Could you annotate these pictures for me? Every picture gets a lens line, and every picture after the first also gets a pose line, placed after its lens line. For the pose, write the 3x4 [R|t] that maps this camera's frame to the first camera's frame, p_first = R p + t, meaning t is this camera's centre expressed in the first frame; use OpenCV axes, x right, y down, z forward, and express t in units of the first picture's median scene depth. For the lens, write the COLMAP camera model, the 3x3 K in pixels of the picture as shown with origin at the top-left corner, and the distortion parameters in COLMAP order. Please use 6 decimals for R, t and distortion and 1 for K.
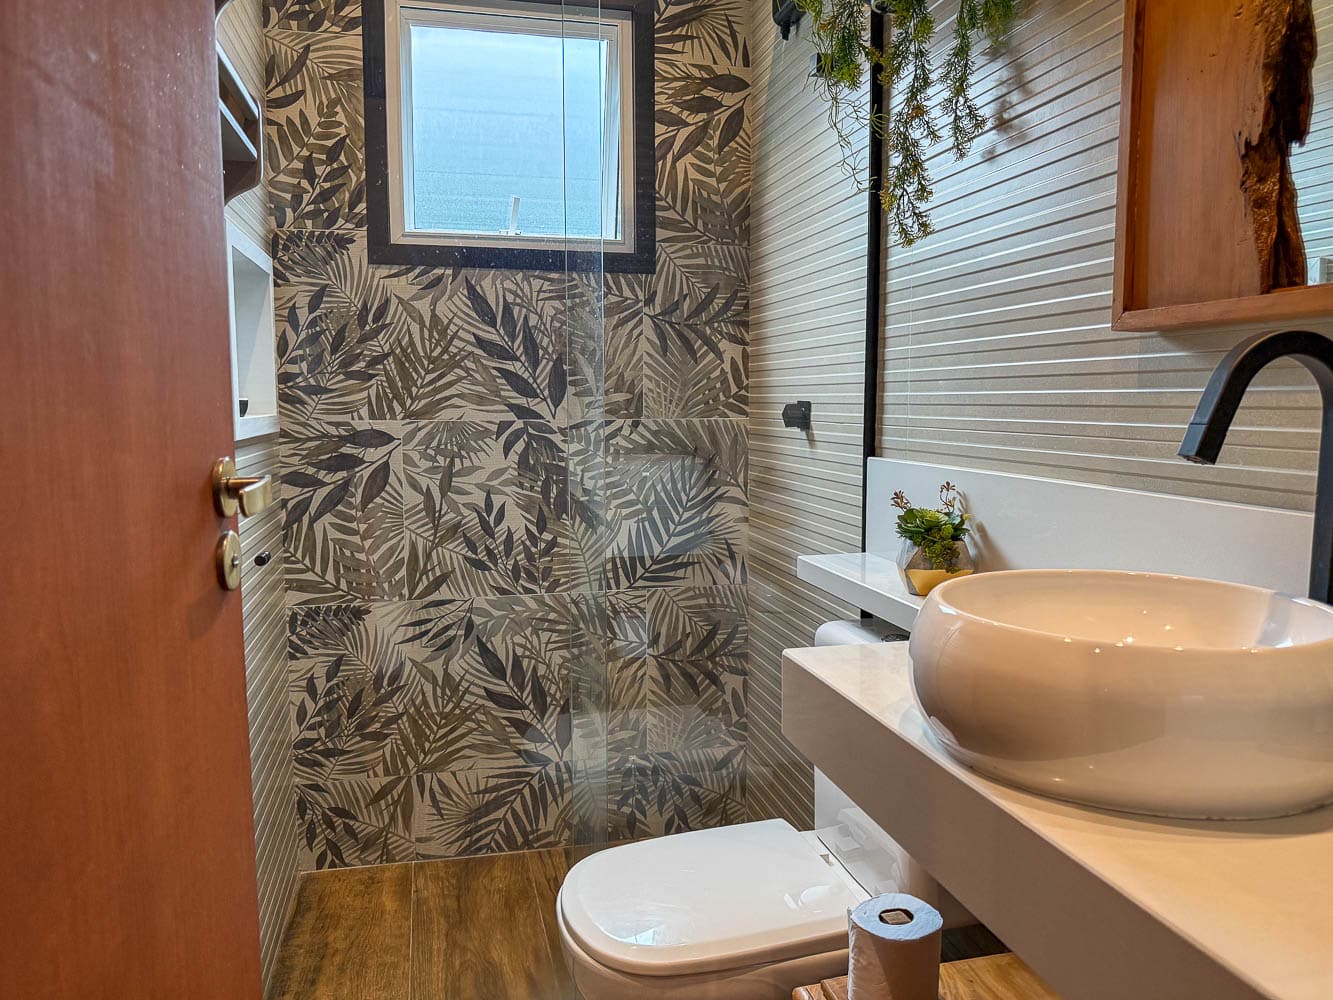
lens RADIAL K [[971.9, 0, 663.6], [0, 971.9, 501.8], [0, 0, 1]] dist [-0.020138, 0.015737]
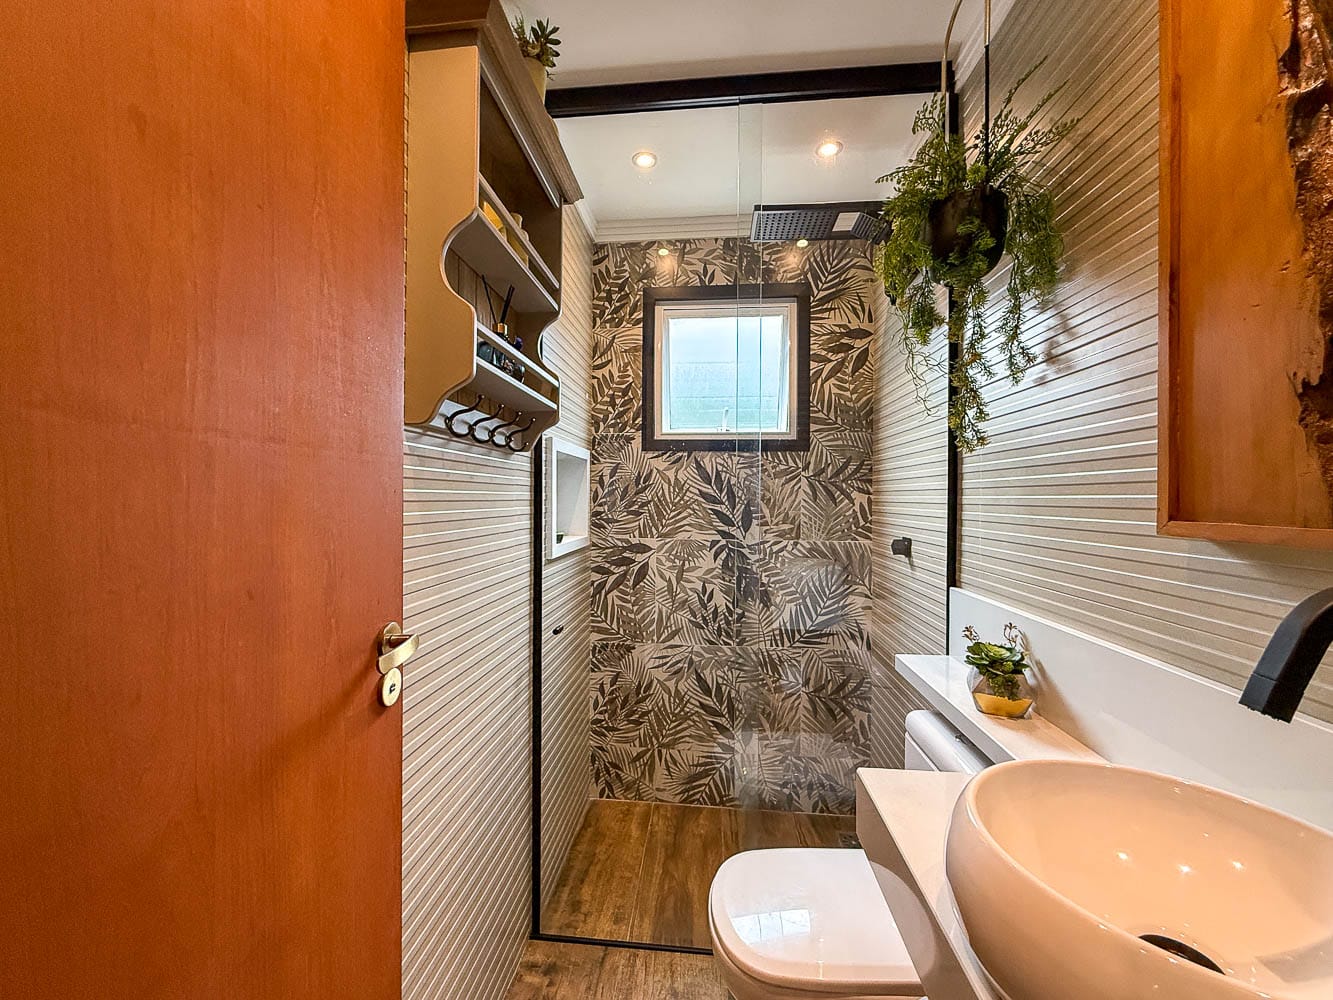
lens RADIAL K [[535.9, 0, 659.1], [0, 535.9, 501.6], [0, 0, 1]] dist [-0.004216, -0.001277]
pose [[0.946011, 0.008375, -0.324026, 0.047154], [-0.041159, 0.994678, -0.094456, -0.060663], [0.321510, 0.102693, 0.941321, 0.090533]]
